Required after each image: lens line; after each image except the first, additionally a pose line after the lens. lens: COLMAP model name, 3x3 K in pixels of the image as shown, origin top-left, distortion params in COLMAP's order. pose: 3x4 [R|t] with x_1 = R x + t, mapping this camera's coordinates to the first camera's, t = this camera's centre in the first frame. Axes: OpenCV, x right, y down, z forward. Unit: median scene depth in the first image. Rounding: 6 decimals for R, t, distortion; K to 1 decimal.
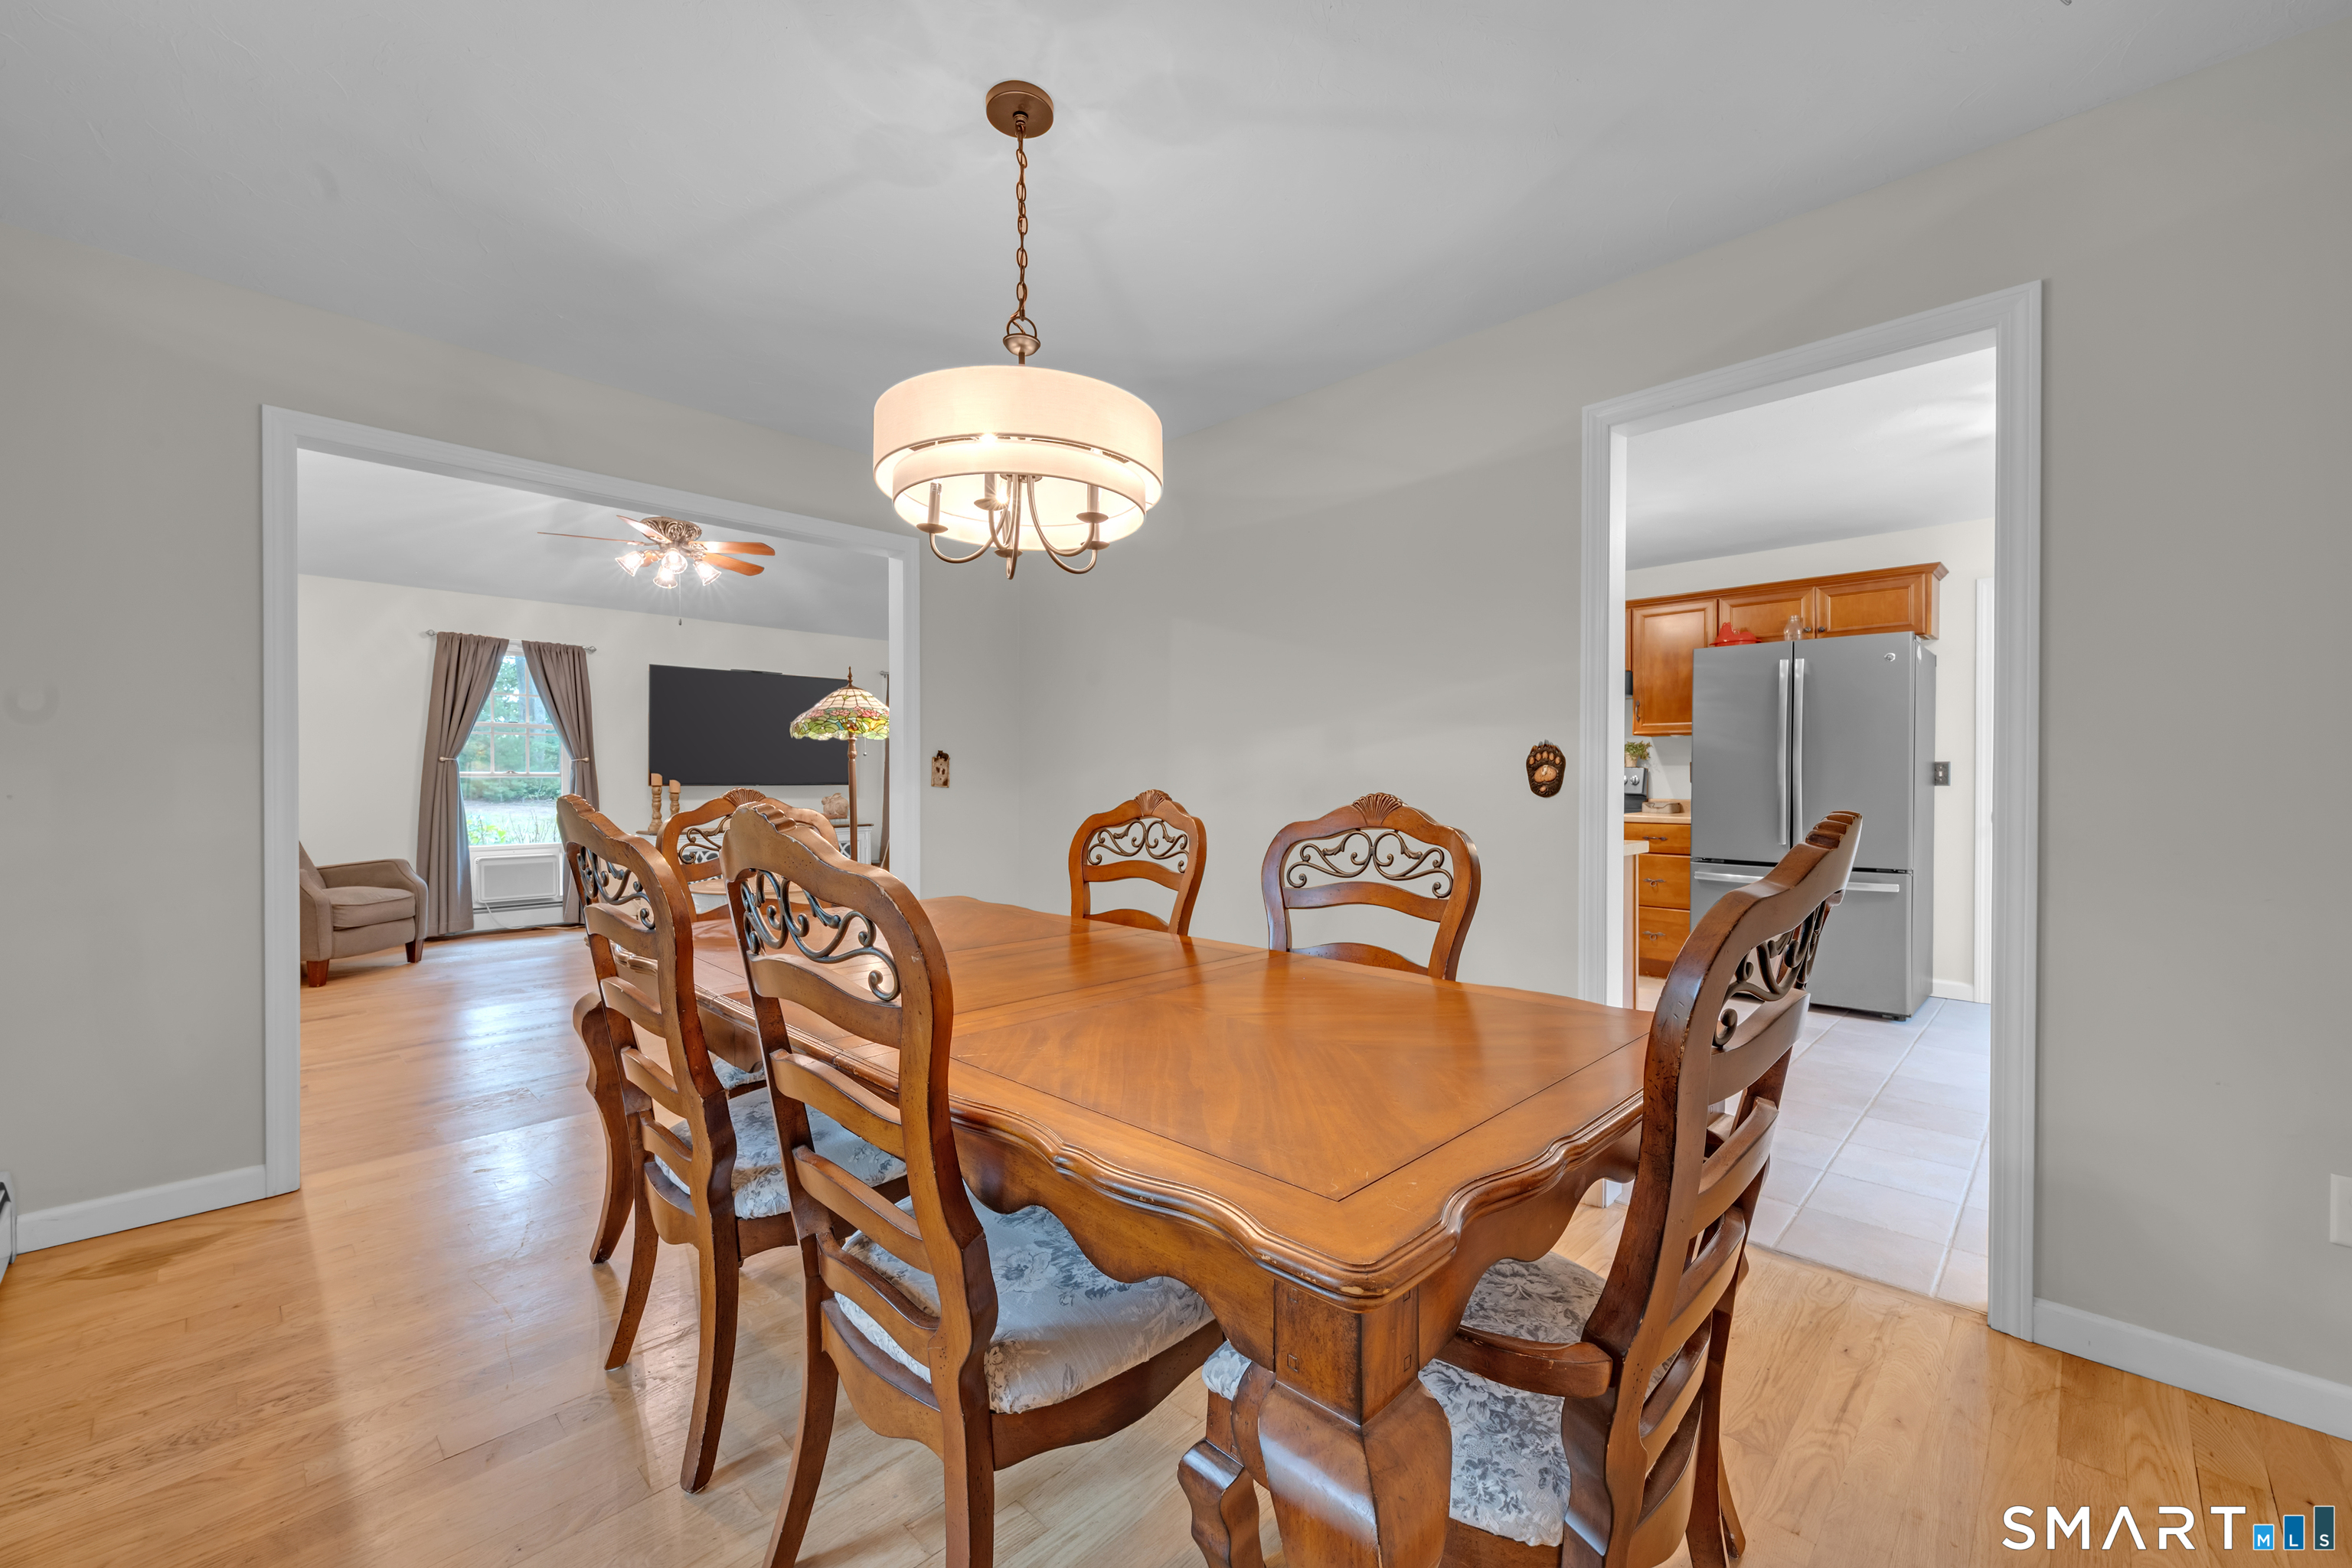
lens RADIAL K [[940.9, 0, 1175.4], [0, 940.9, 774.6], [0, 0, 1]] dist [-0.001291, -0.000481]
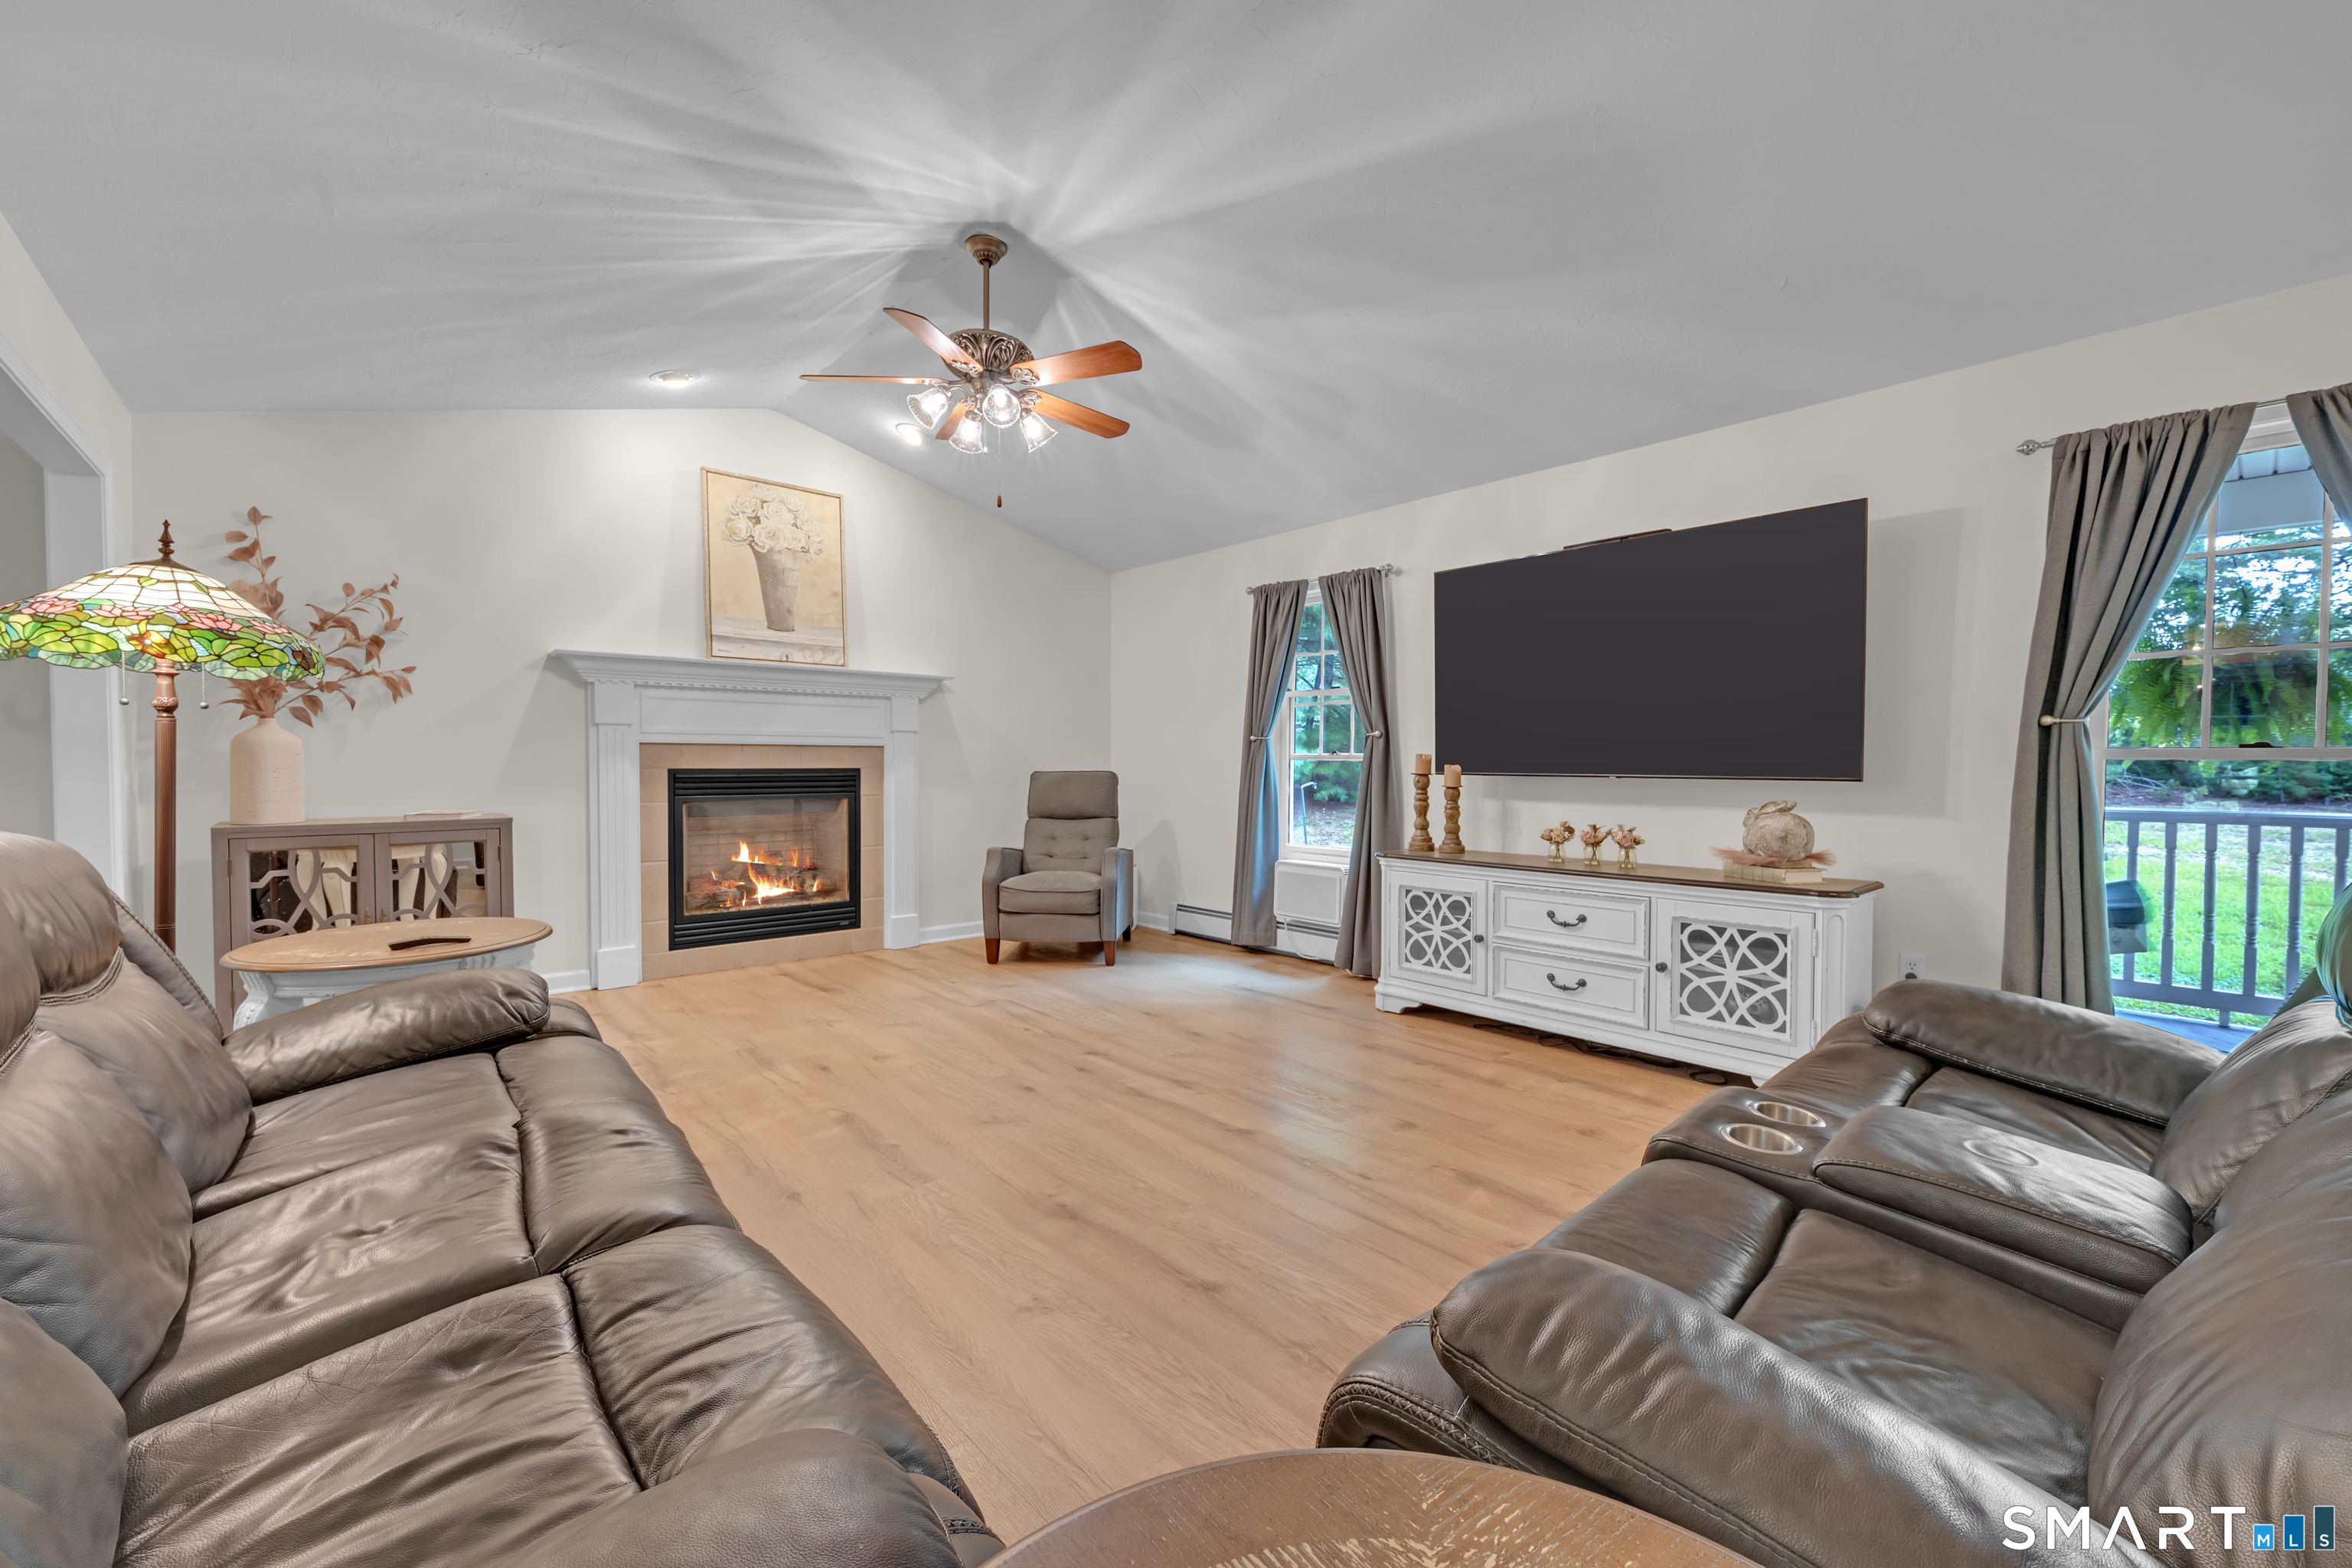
lens RADIAL K [[940.9, 0, 1170.7], [0, 940.9, 790.8], [0, 0, 1]] dist [-0.001291, -0.000481]
pose [[-0.088976, 0.029078, -0.995609, 0.066826], [-0.002222, 0.999565, 0.029392, 0.005359], [0.996031, 0.004827, -0.088873, 0.964156]]
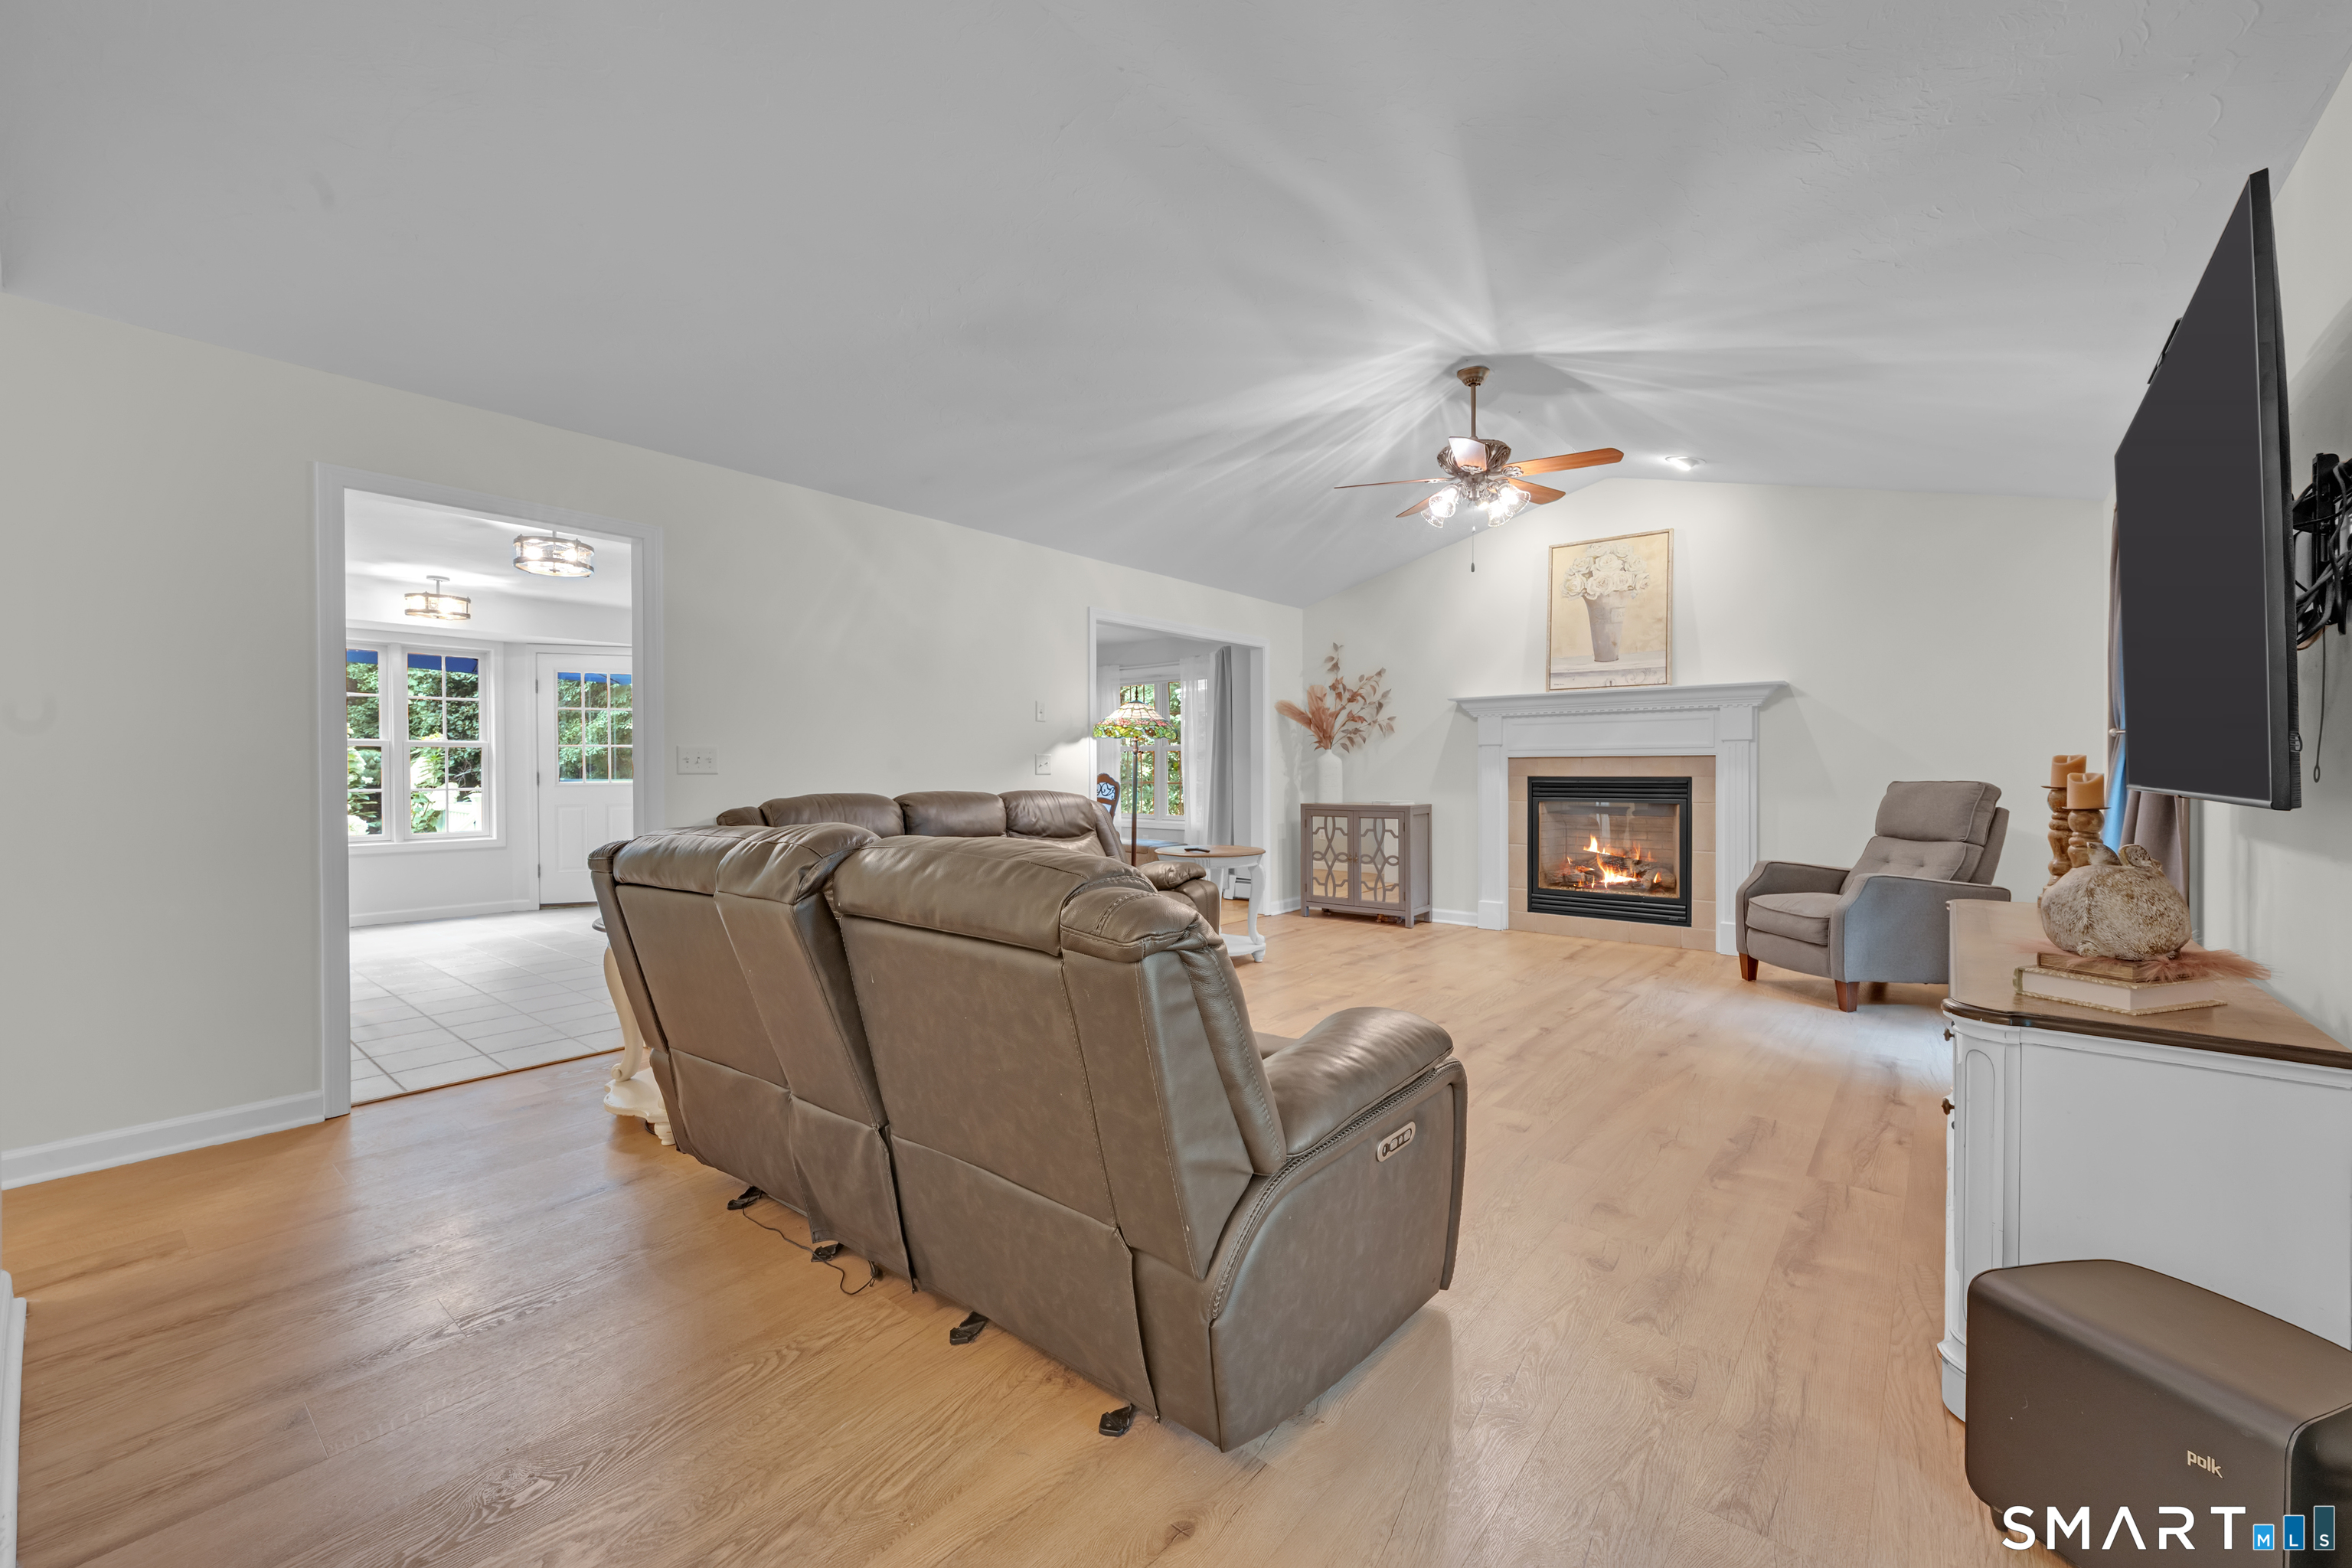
lens RADIAL K [[940.9, 0, 1164.1], [0, 940.9, 784.4], [0, 0, 1]] dist [-0.001291, -0.000481]
pose [[-0.998114, 0.003006, -0.061310, -0.179080], [0.002180, 0.999906, 0.013536, 0.004944], [0.061344, 0.013377, -0.998027, 1.459959]]
